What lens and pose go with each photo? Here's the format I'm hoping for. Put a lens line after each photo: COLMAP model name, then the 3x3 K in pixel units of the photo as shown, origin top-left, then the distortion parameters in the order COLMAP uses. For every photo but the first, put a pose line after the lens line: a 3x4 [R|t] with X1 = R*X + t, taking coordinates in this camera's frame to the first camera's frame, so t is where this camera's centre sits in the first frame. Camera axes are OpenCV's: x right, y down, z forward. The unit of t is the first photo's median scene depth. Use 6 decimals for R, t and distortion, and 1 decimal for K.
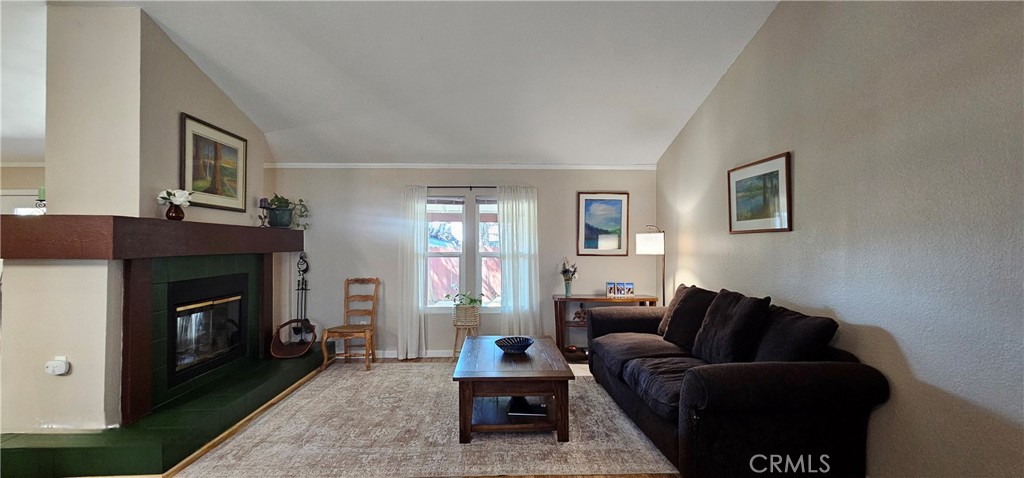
lens RADIAL K [[432.9, 0, 512.0], [0, 432.9, 239.0], [0, 0, 1]] dist [0.000739, 0.000124]
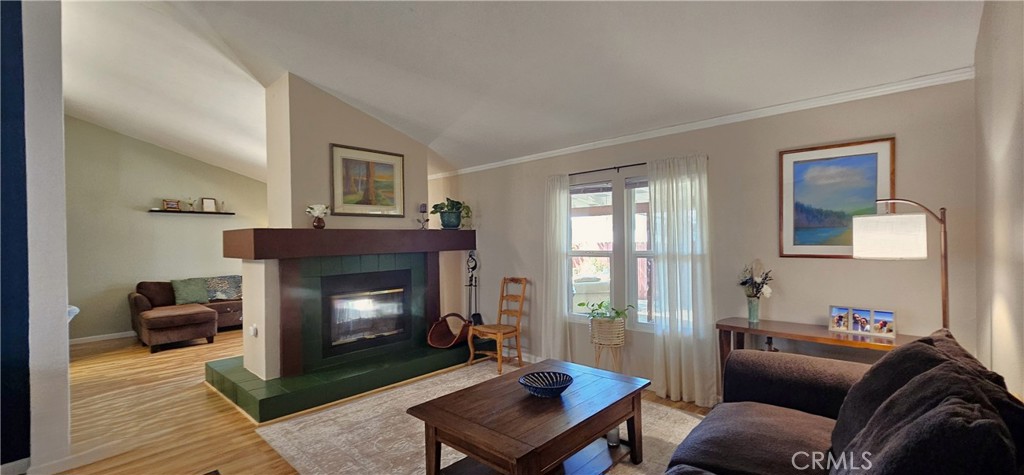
lens RADIAL K [[429.6, 0, 510.7], [0, 429.6, 241.5], [0, 0, 1]] dist [0.000187, -0.000038]
pose [[0.697642, -0.012373, -0.716339, 0.337772], [0.030482, 0.999458, 0.012423, -0.002252], [0.715797, -0.030502, 0.697642, 0.326921]]
